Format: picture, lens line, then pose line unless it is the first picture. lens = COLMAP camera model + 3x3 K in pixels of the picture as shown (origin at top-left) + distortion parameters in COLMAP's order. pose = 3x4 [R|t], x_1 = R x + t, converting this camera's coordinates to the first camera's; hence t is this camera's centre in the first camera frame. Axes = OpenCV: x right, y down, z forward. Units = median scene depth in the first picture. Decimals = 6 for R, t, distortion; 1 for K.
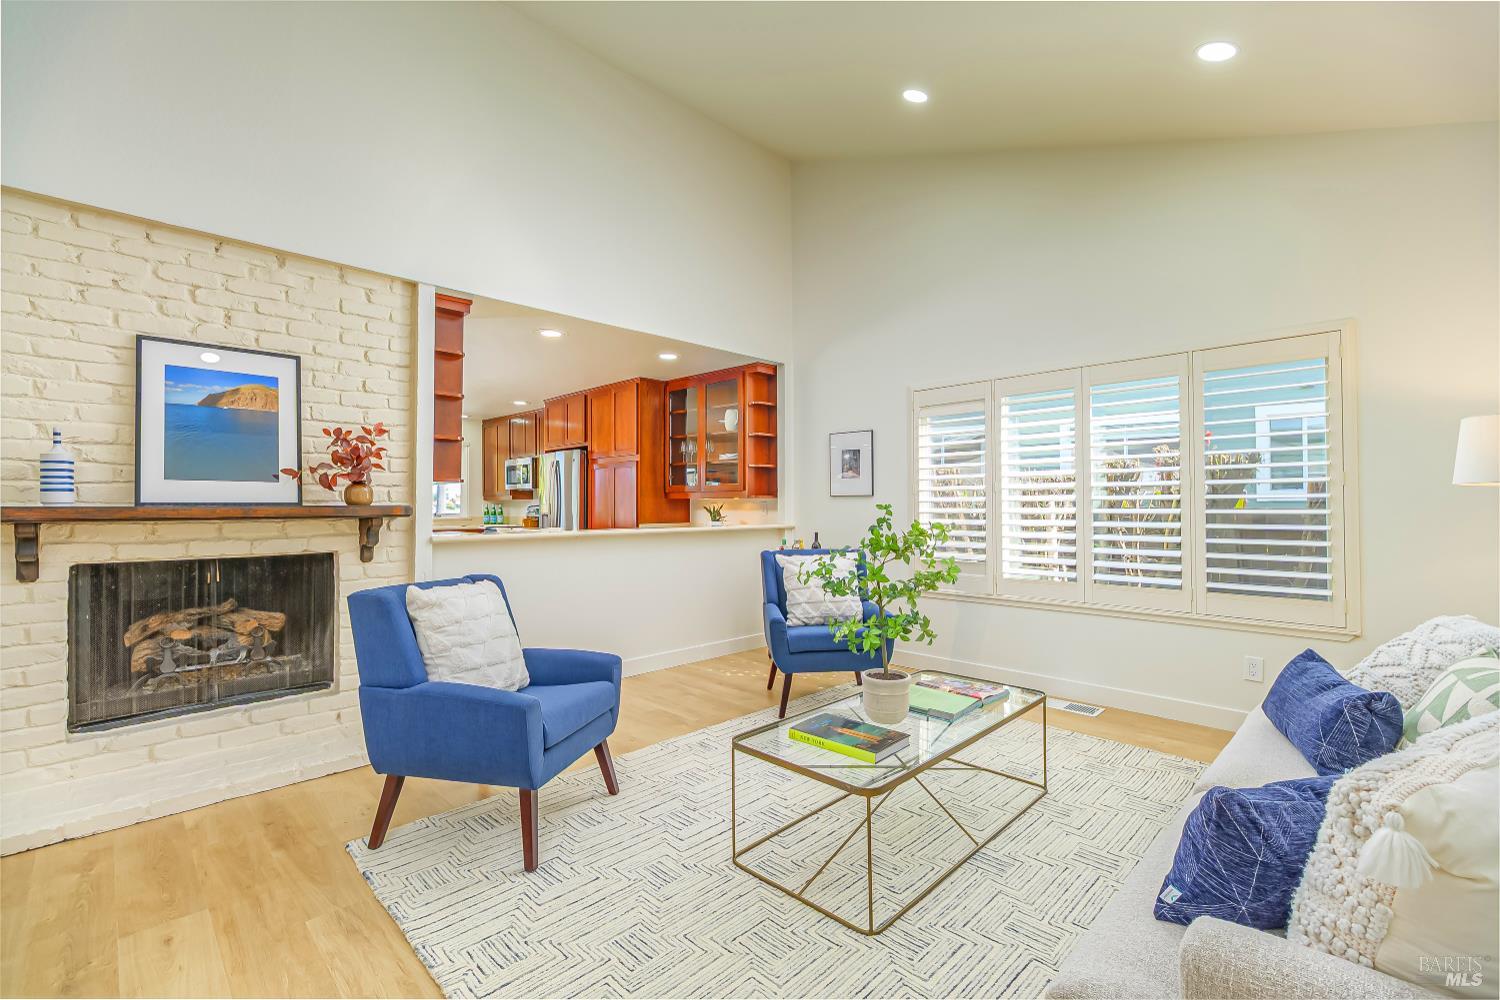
lens RADIAL K [[656.0, 0, 759.5], [0, 656.0, 503.8], [0, 0, 1]] dist [-0.002529, -0.000091]
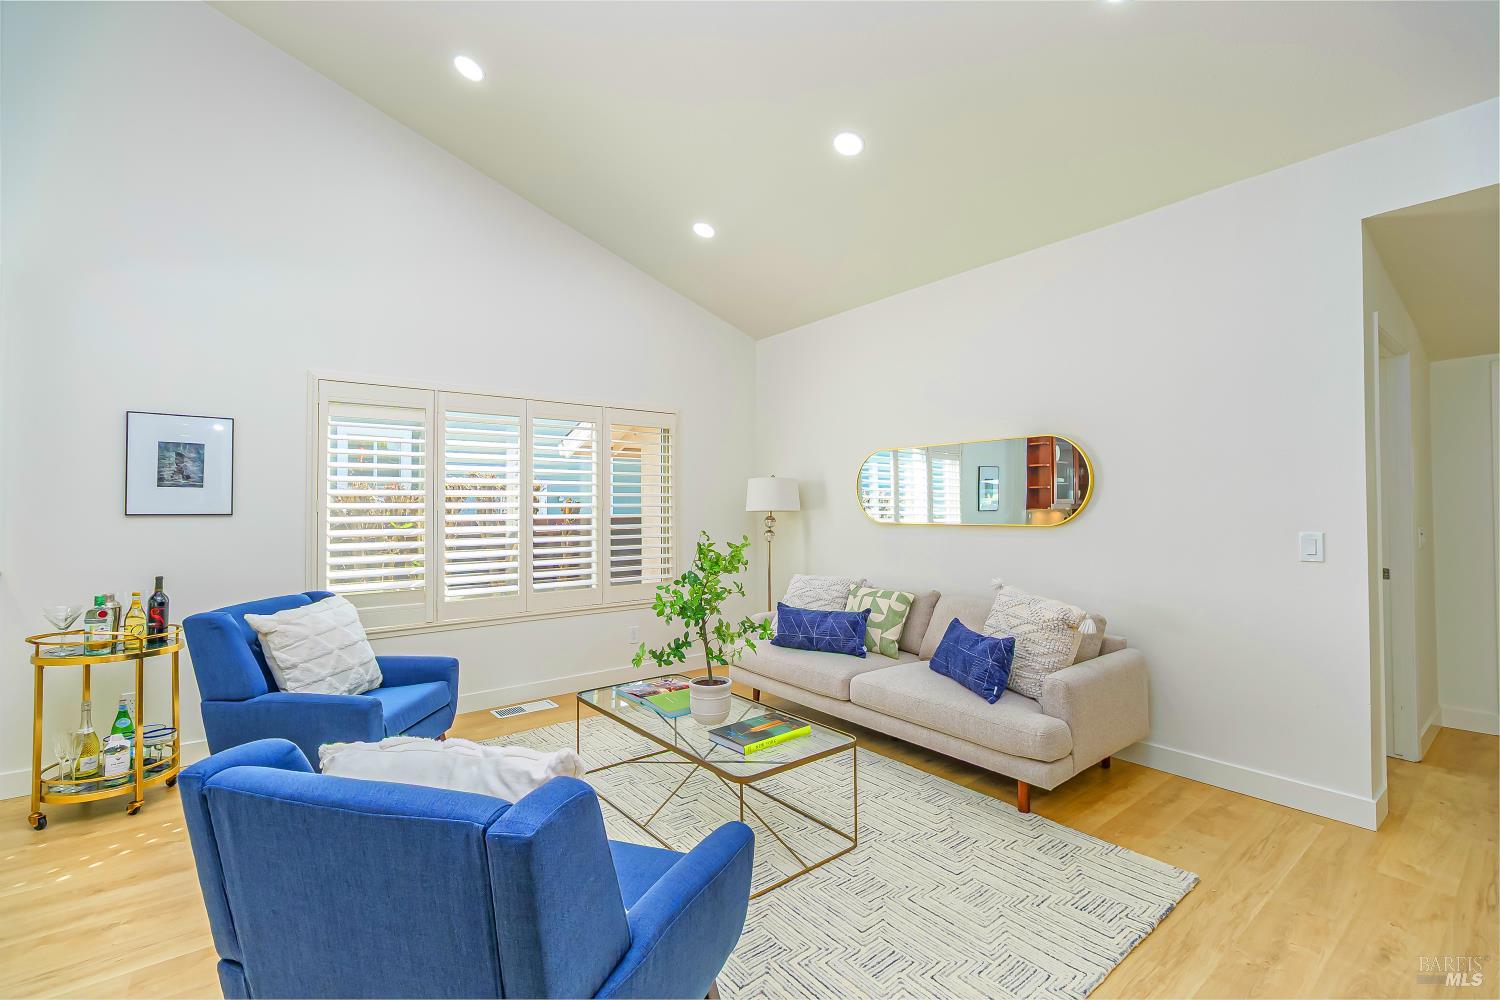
lens RADIAL K [[656.0, 0, 759.5], [0, 656.0, 503.8], [0, 0, 1]] dist [-0.002529, -0.000091]
pose [[0.109694, 0.005778, 0.993949, -0.710555], [0.002403, 0.999979, -0.006079, -0.029649], [-0.993962, 0.003055, 0.109678, 0.606986]]
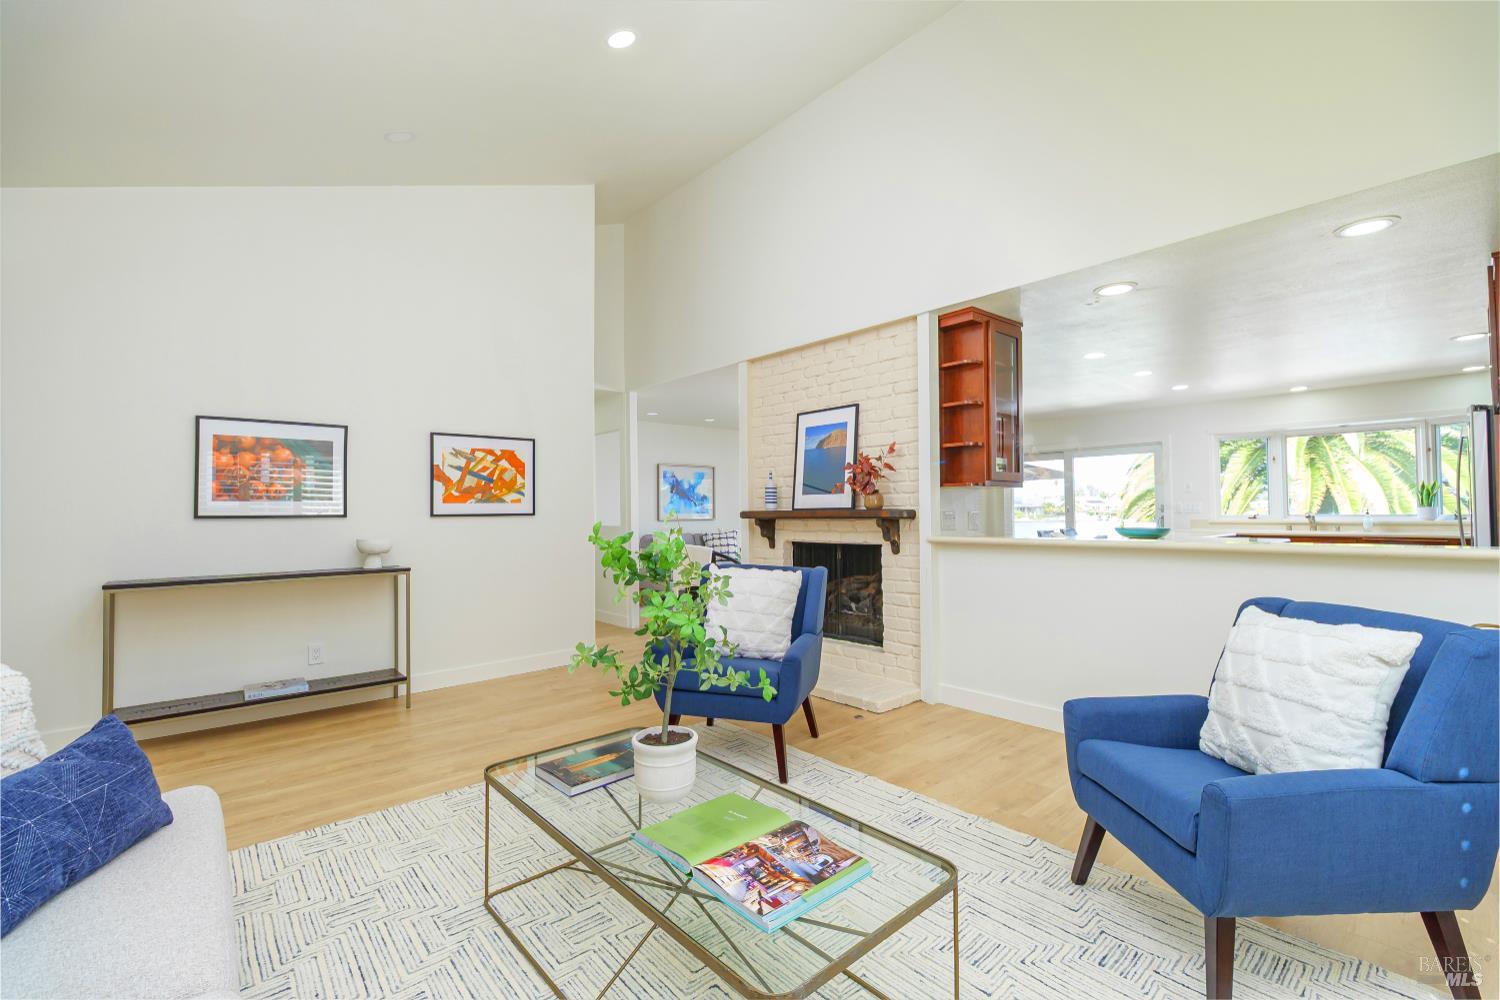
lens RADIAL K [[656.0, 0, 759.5], [0, 656.0, 503.8], [0, 0, 1]] dist [-0.002529, -0.000091]
pose [[-0.066809, -0.008051, -0.997733, 0.726286], [0.012060, 0.999888, -0.008876, -0.000014], [0.997693, -0.012625, -0.066705, 0.894409]]
